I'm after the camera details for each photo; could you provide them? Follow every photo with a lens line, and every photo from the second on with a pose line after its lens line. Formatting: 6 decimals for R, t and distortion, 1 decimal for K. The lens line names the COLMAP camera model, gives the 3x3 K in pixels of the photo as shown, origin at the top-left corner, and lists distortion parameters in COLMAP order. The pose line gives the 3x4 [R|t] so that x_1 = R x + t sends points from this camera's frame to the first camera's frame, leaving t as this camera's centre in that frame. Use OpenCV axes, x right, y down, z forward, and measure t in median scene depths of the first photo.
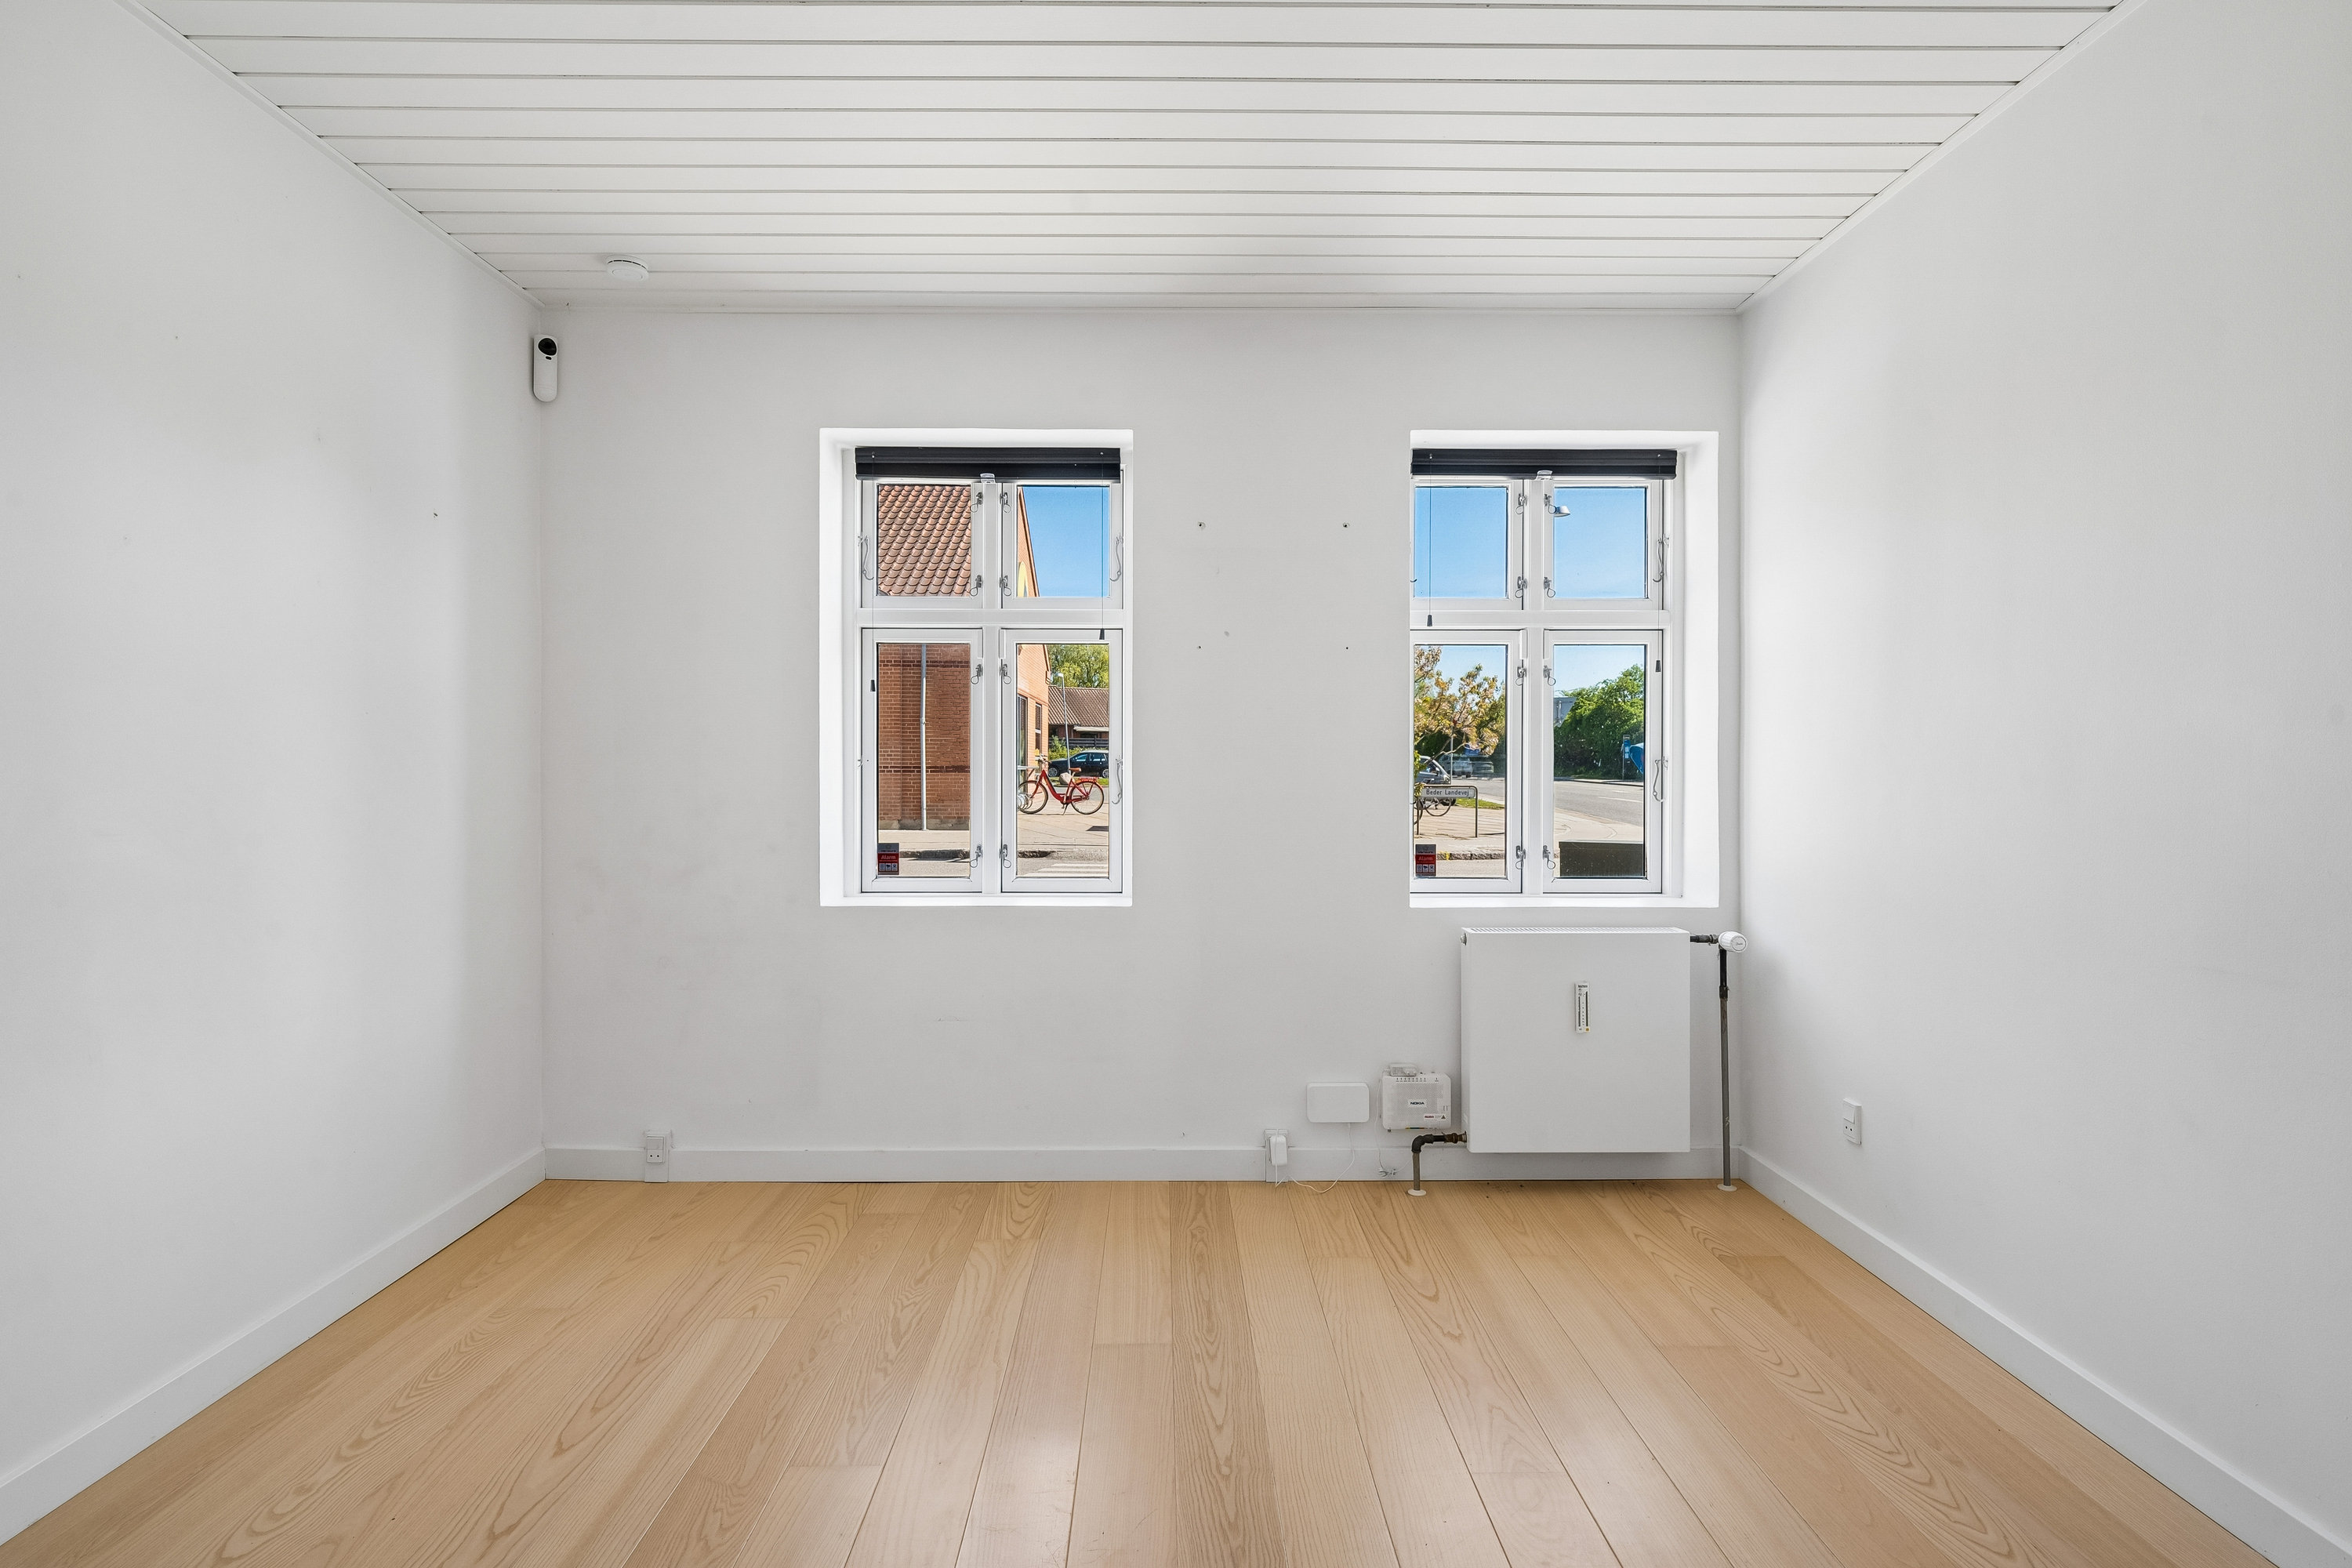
lens RADIAL K [[1211.6, 0, 1182.1], [0, 1211.6, 770.4], [0, 0, 1]] dist [-0.004493, 0.000181]
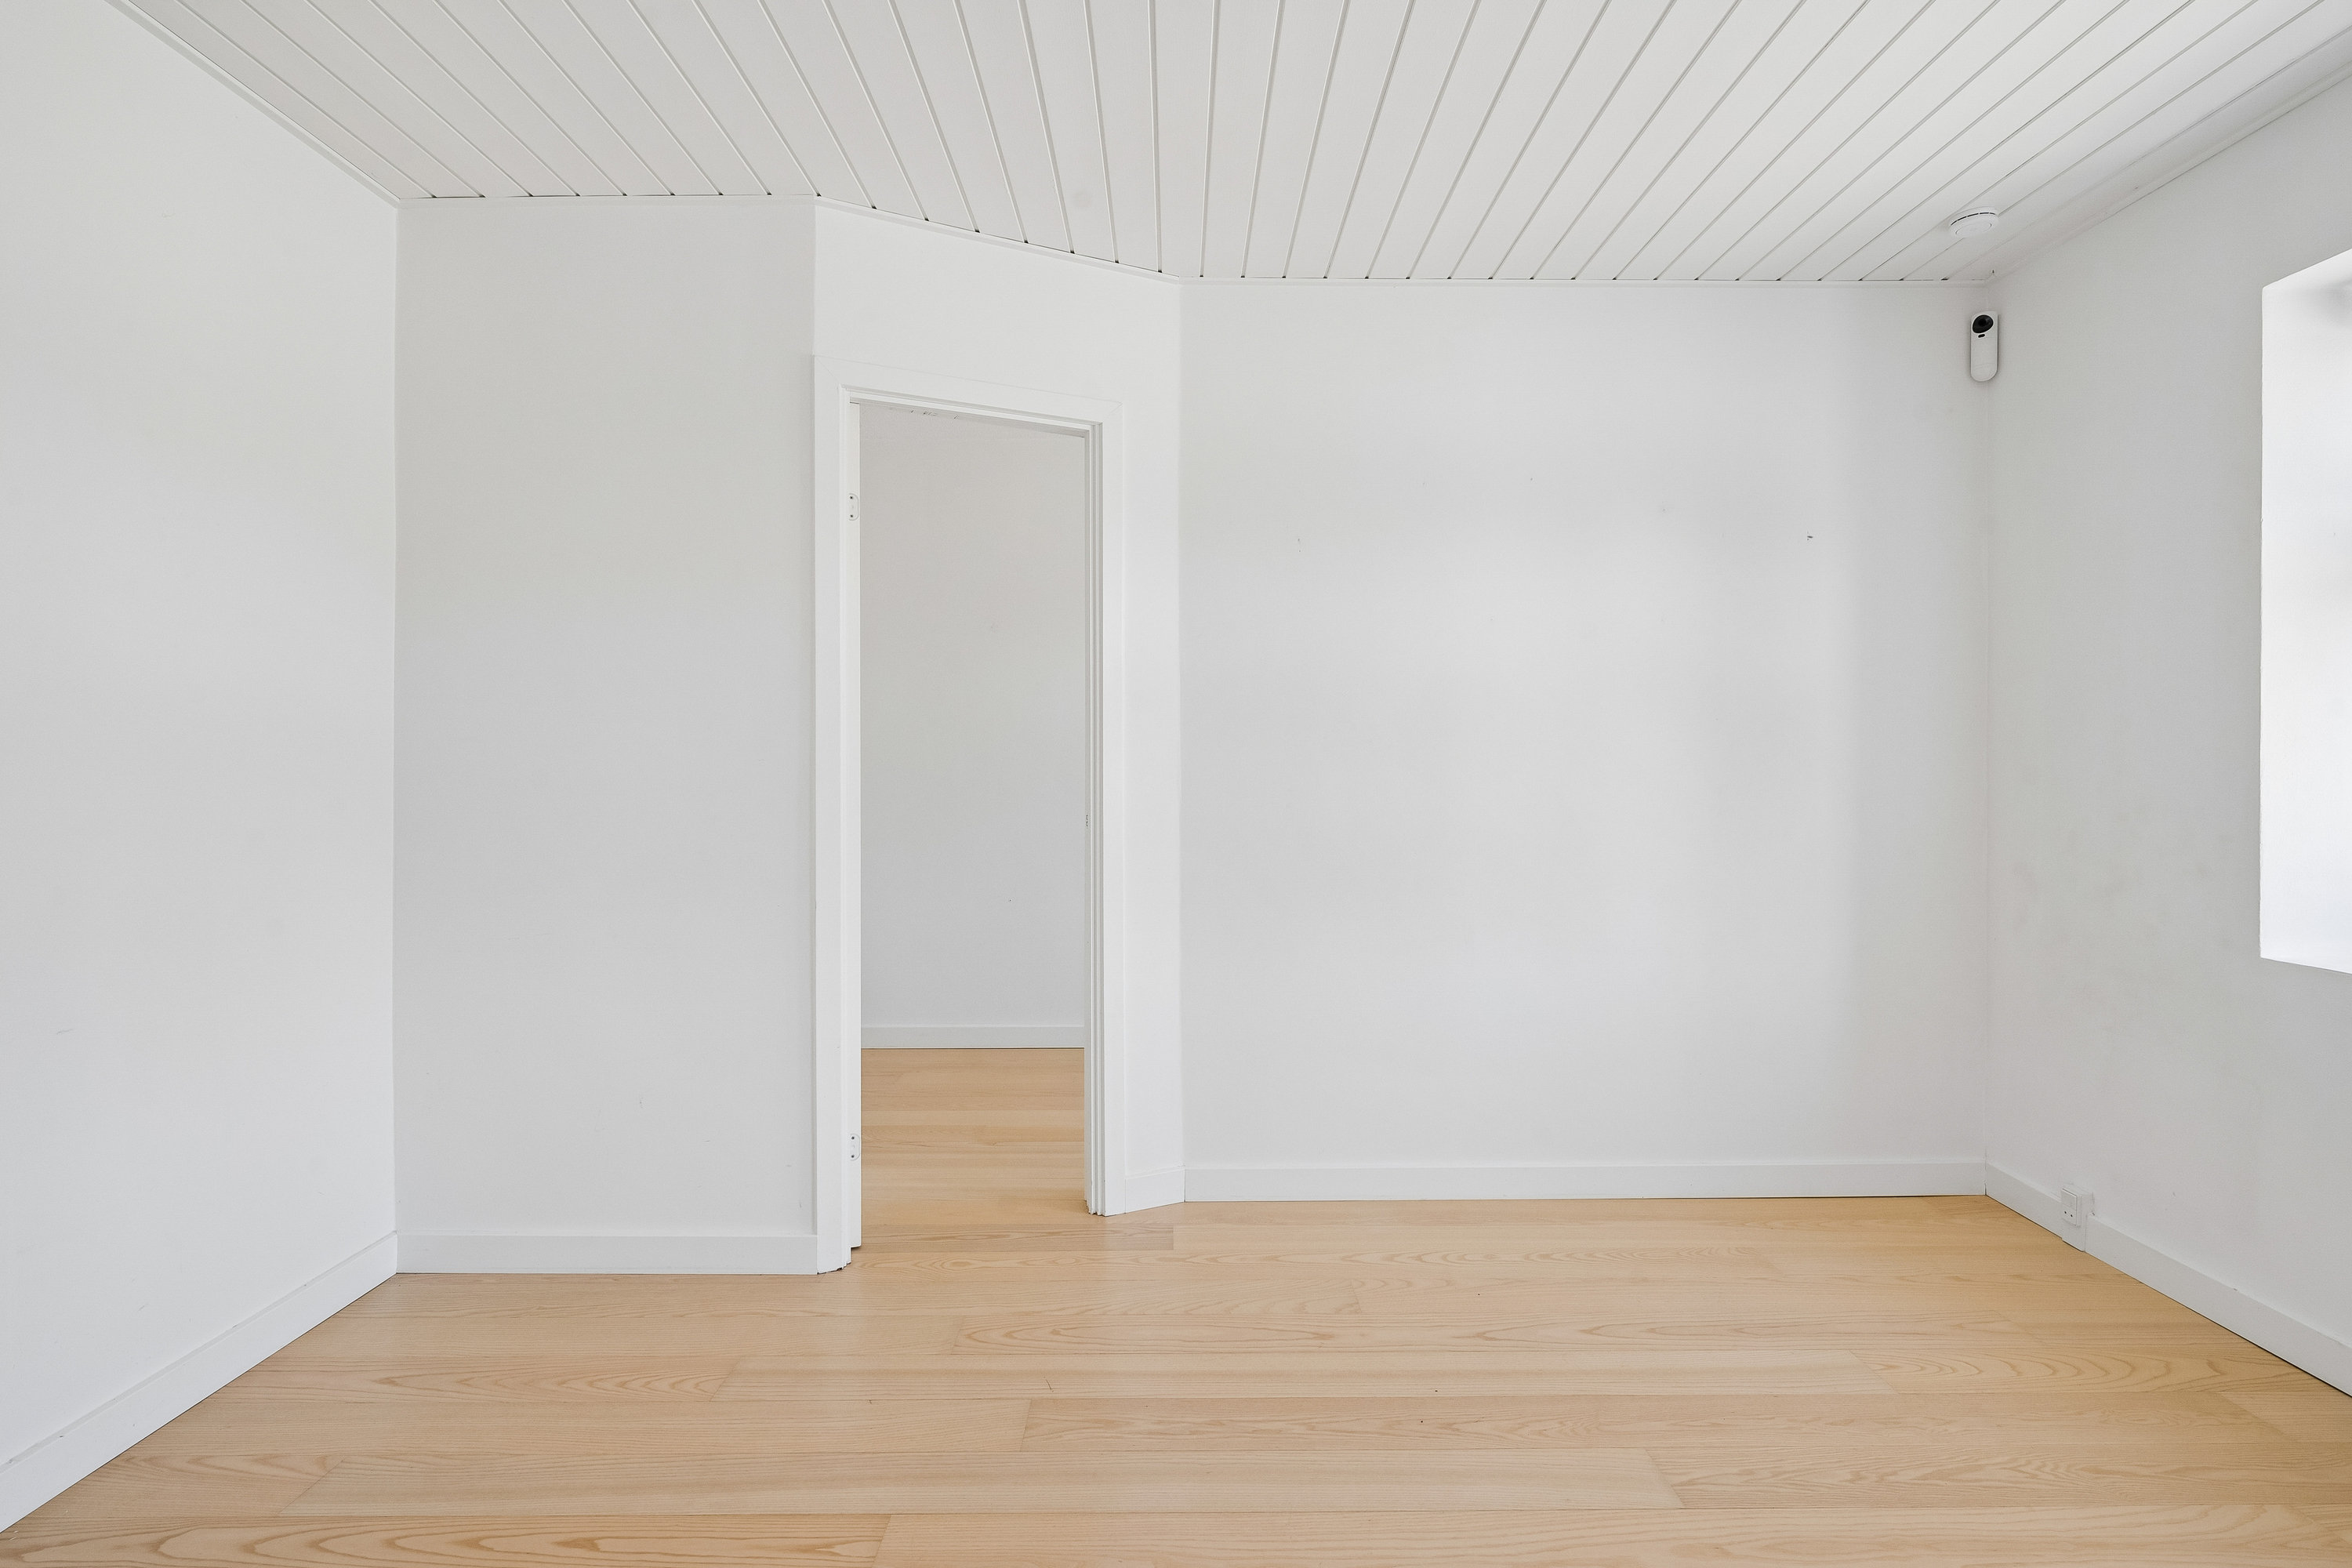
lens RADIAL K [[1149.0, 0, 1176.2], [0, 1149.0, 770.1], [0, 0, 1]] dist [-0.000581, -0.000756]
pose [[-0.013195, 0.004748, -0.999902, 0.255553], [-0.006488, 0.999967, 0.004834, 0.001473], [0.999892, 0.006551, -0.013164, 0.245012]]
